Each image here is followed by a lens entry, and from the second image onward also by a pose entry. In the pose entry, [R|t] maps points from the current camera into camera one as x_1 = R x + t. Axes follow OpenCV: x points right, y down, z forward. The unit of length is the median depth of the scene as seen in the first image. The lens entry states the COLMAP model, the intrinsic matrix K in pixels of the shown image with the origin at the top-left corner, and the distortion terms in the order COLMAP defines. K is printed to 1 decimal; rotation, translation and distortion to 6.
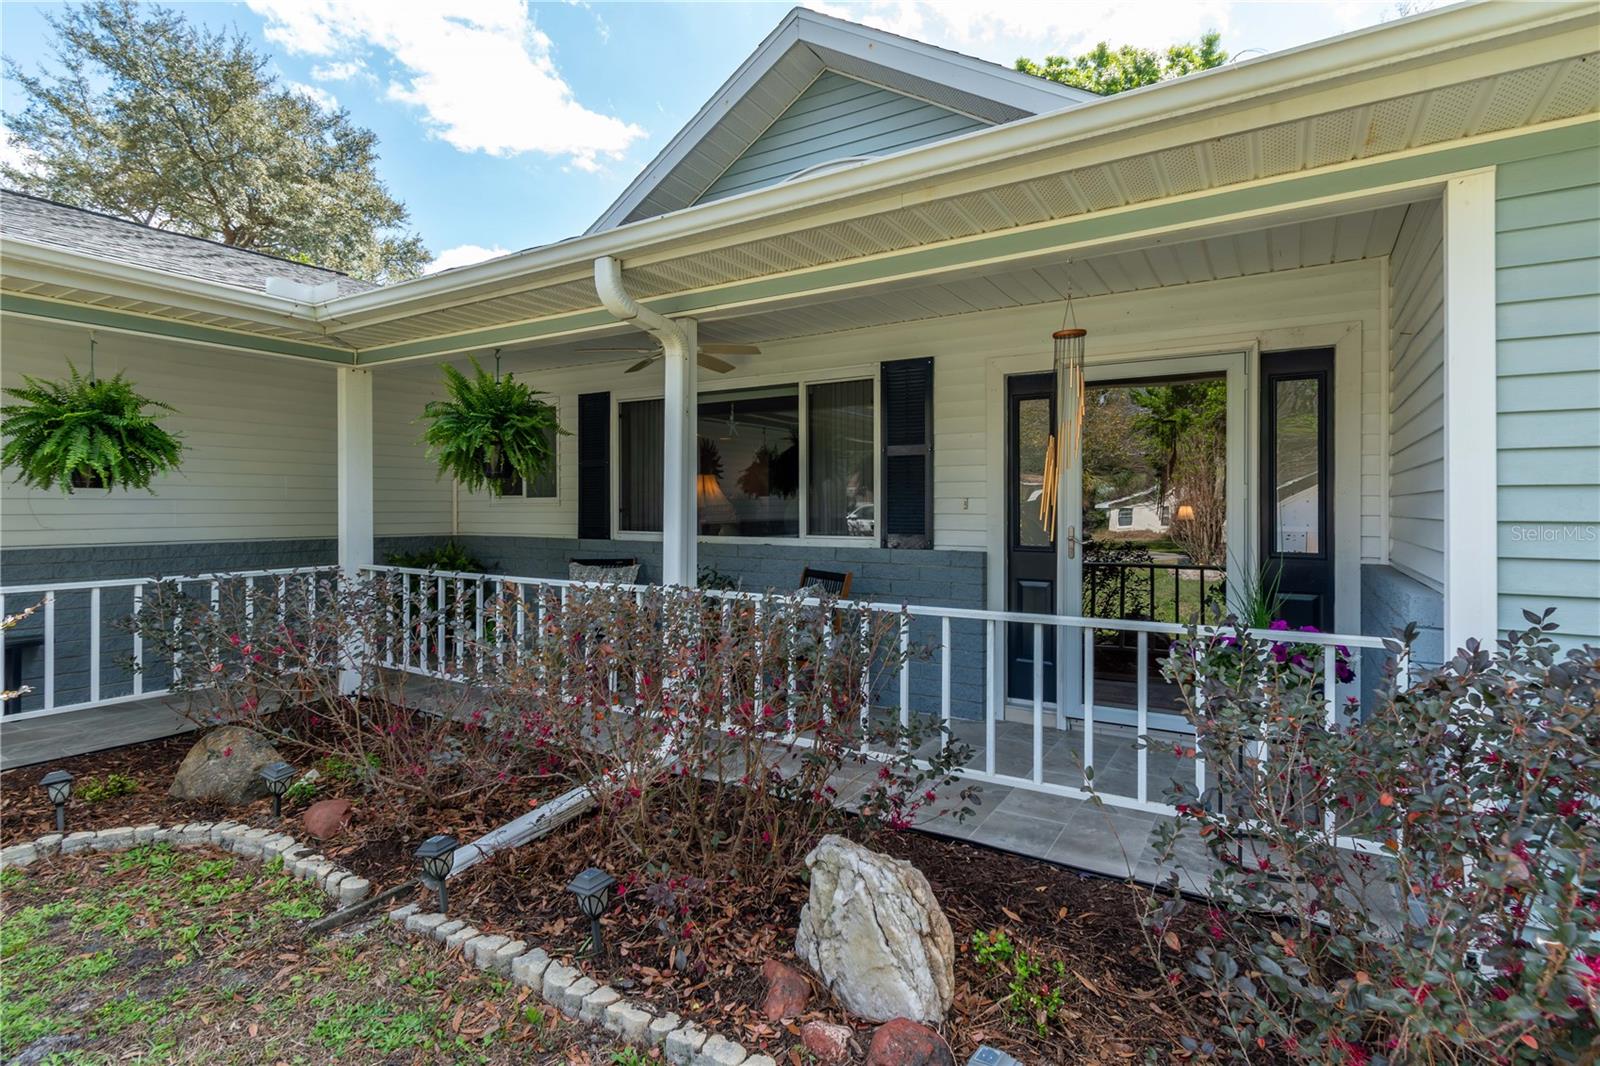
lens RADIAL K [[785.6, 0, 798.6], [0, 785.6, 509.8], [0, 0, 1]] dist [0.001887, 0.000952]
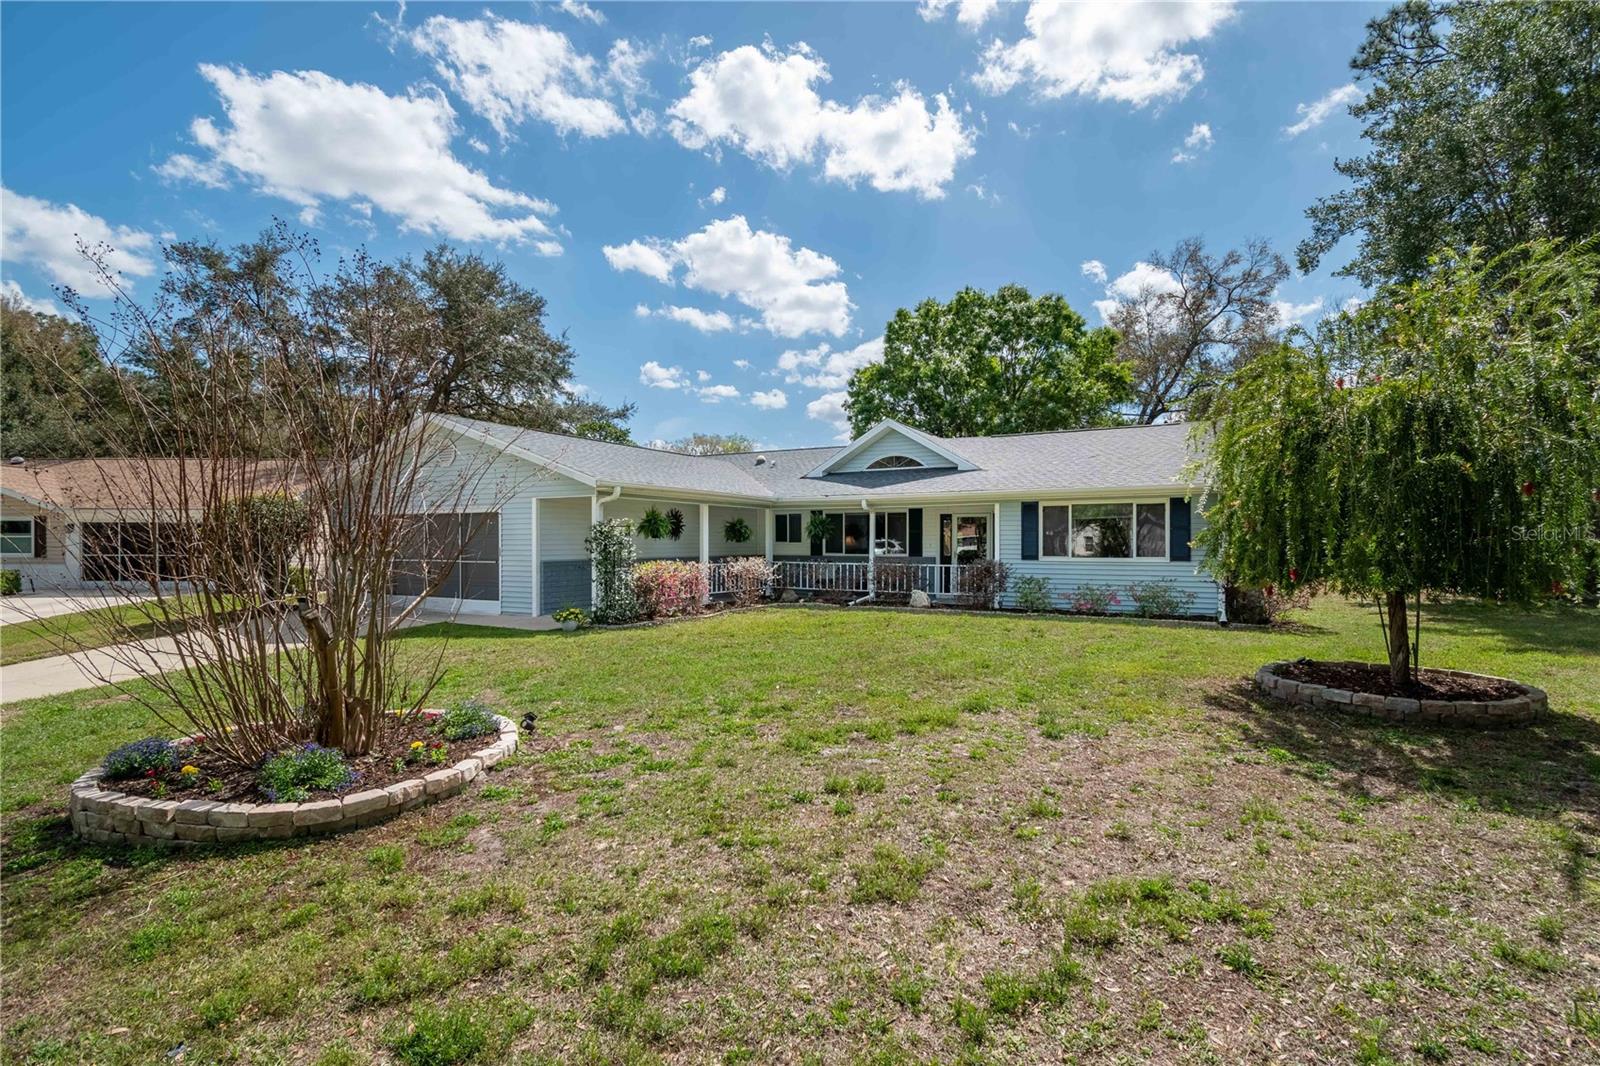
lens RADIAL K [[734.0, 0, 814.8], [0, 734.0, 547.3], [0, 0, 1]] dist [0.012771, -0.019444]
pose [[0.997933, -0.000347, 0.064267, -0.615649], [-0.000100, 0.999976, 0.006951, -0.023013], [-0.064268, -0.006943, 0.997909, -2.699350]]
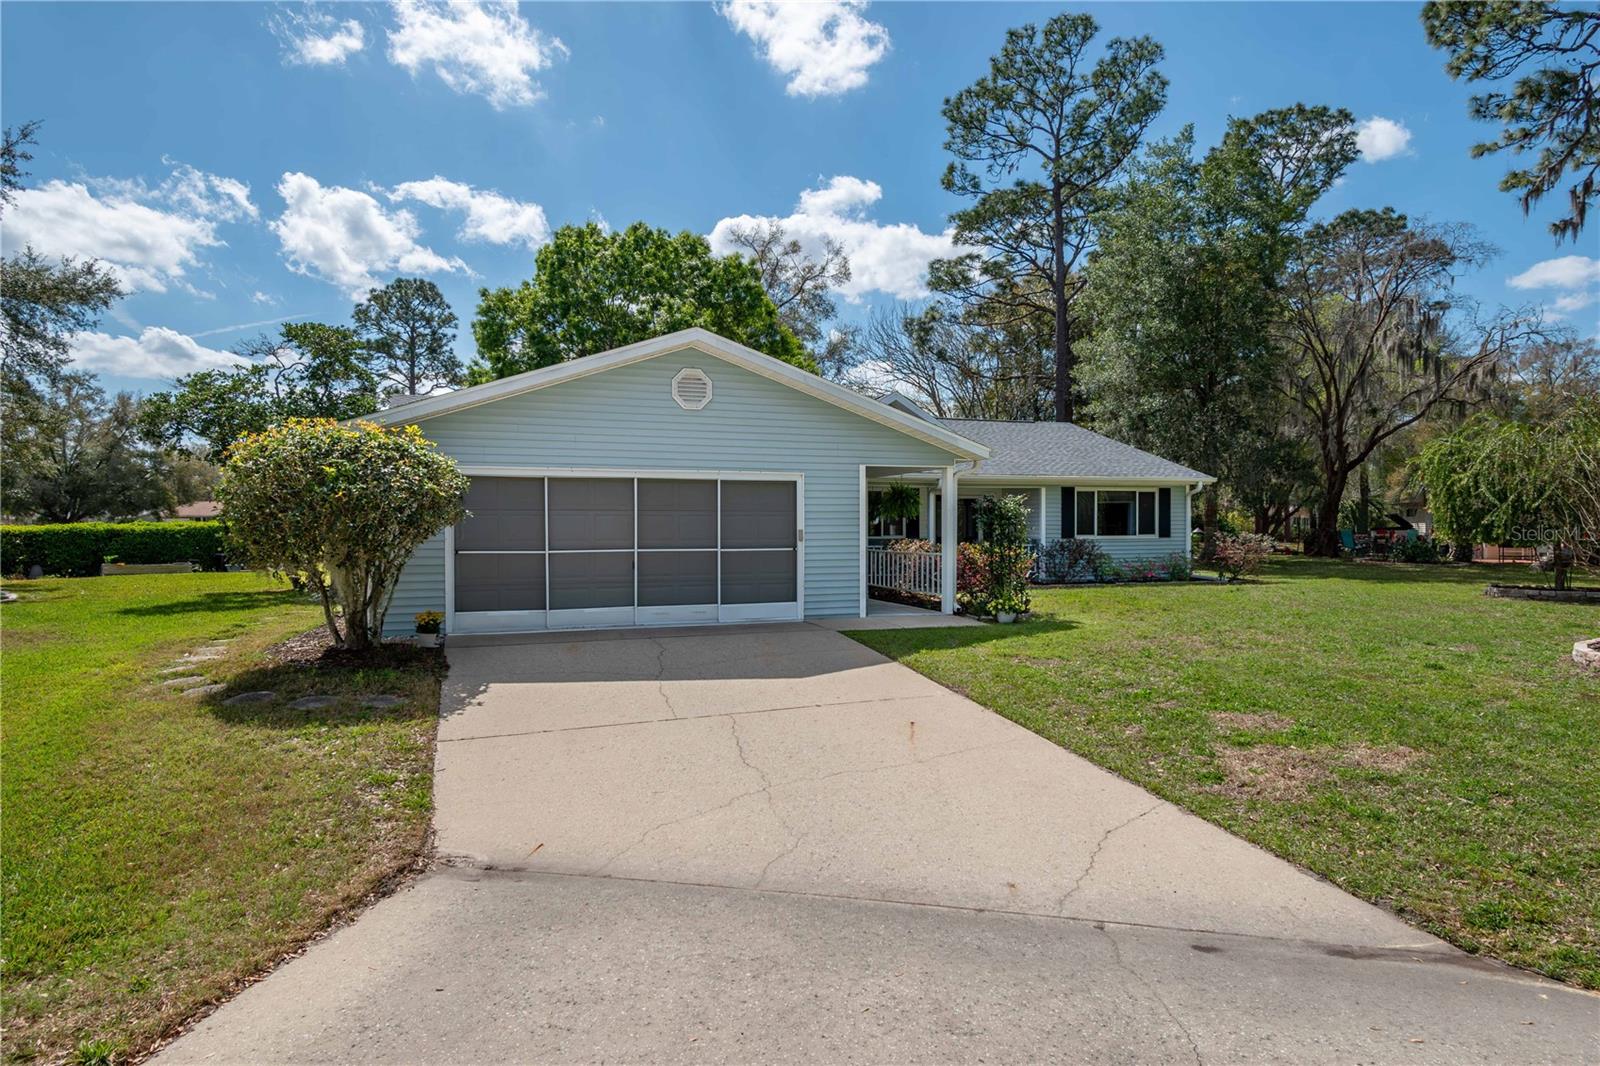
lens RADIAL K [[928.4, 0, 800.0], [0, 928.4, 533.0], [0, 0, 1]] dist [0.006570, -0.002682]
pose [[0.622584, -0.007291, 0.782519, -3.808585], [0.003055, 0.999972, 0.006886, -0.007859], [-0.782547, -0.001896, 0.622589, -1.401055]]
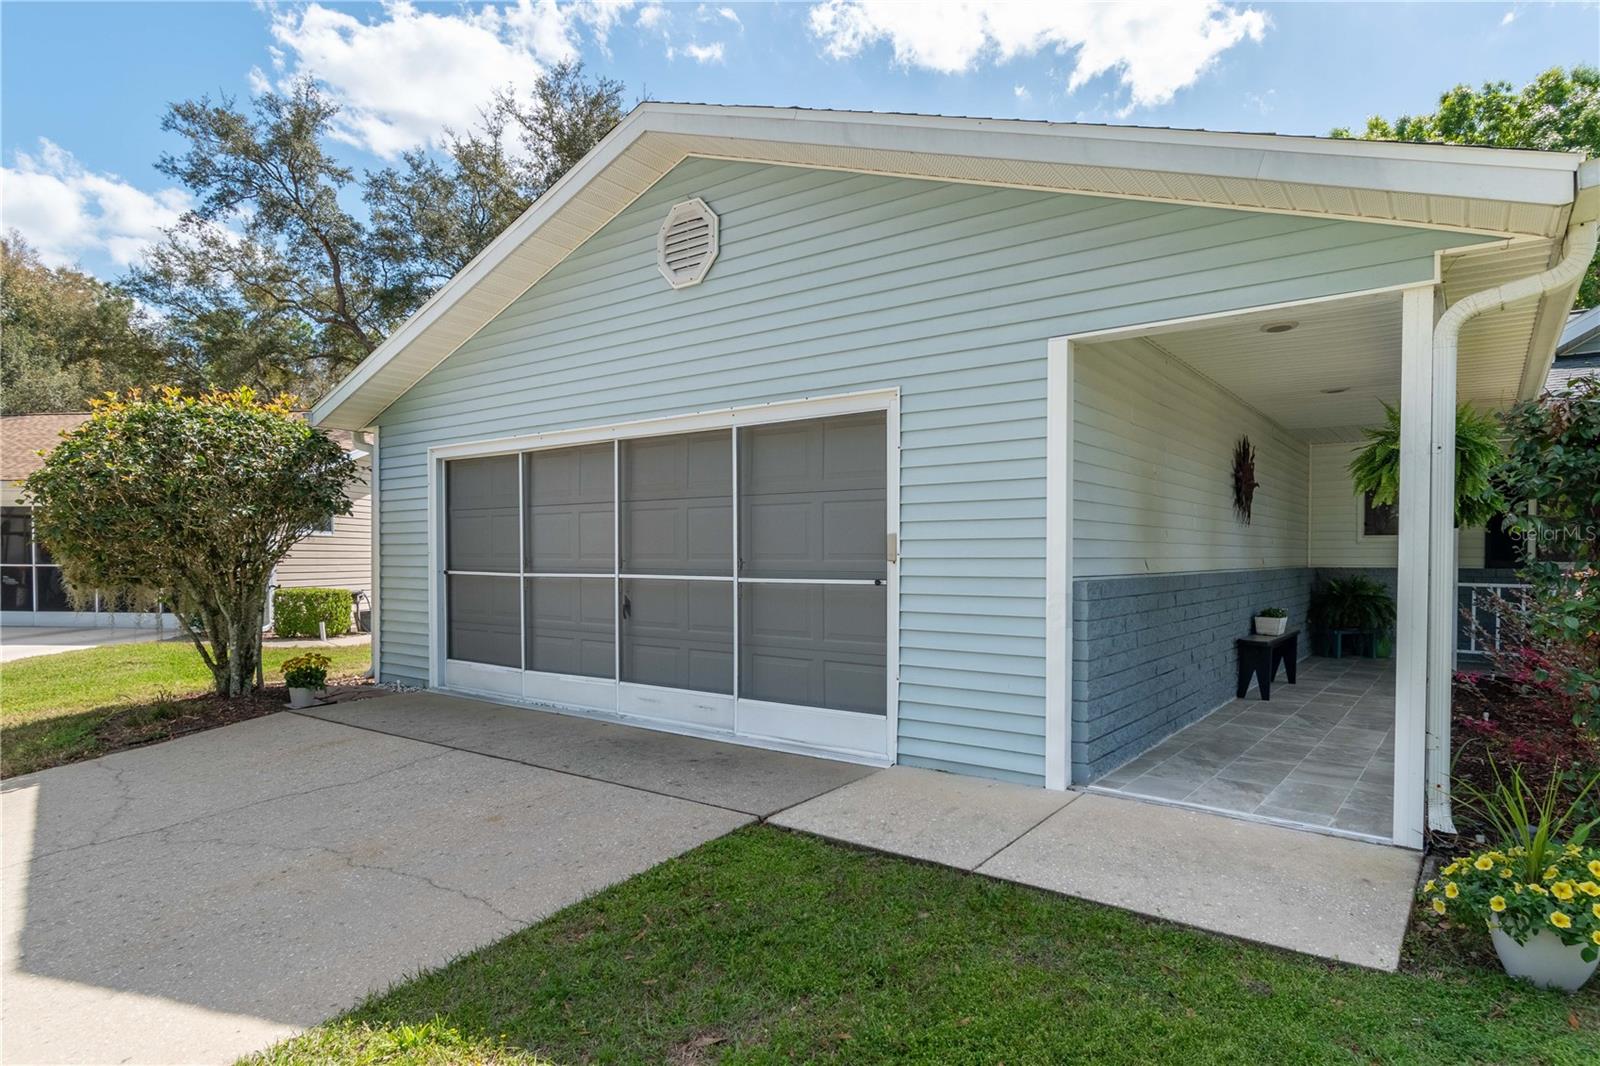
lens RADIAL K [[890.0, 0, 819.8], [0, 890.0, 573.0], [0, 0, 1]] dist [0.002155, -0.000251]
pose [[0.996546, 0.003378, -0.082979, -1.676620], [-0.002024, 0.999863, 0.016399, 0.029457], [0.083023, -0.016174, 0.996416, -0.733593]]
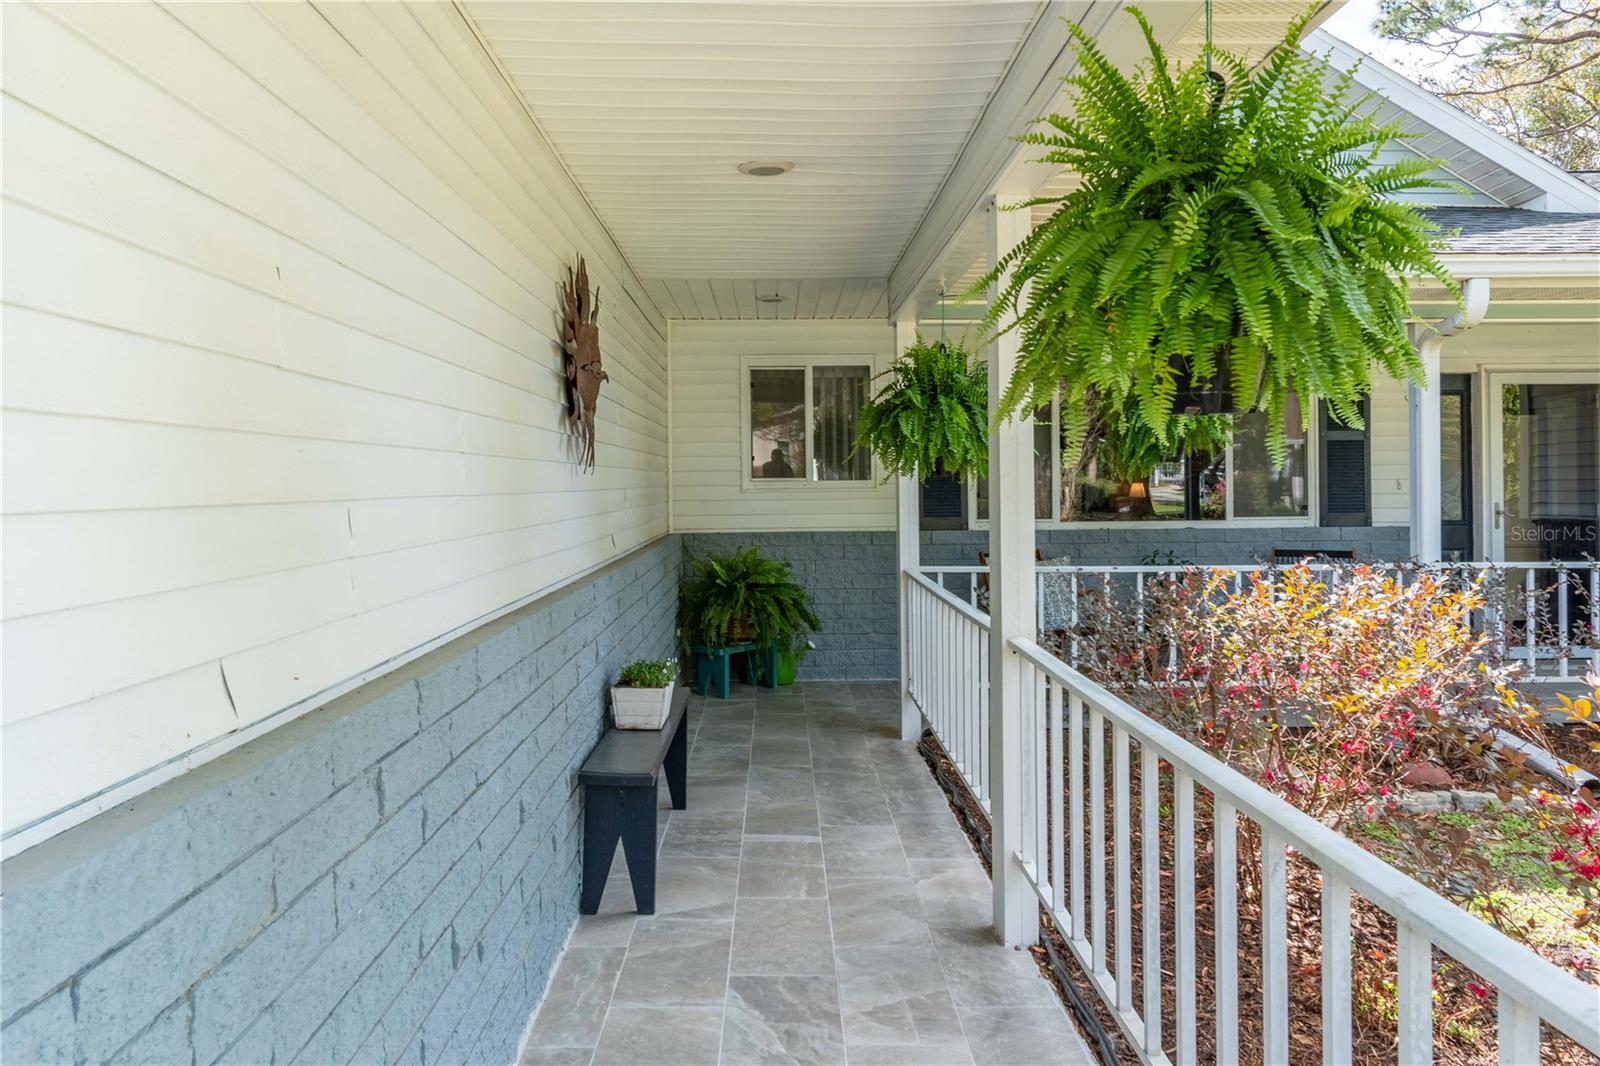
lens RADIAL K [[1157.7, 0, 802.1], [0, 1157.7, 483.0], [0, 0, 1]] dist [-0.002443, -0.000173]
pose [[0.836607, -0.008451, 0.547738, -1.397688], [0.010680, 0.999943, -0.000885, -0.017275], [-0.547700, 0.006590, 0.836649, 0.079956]]
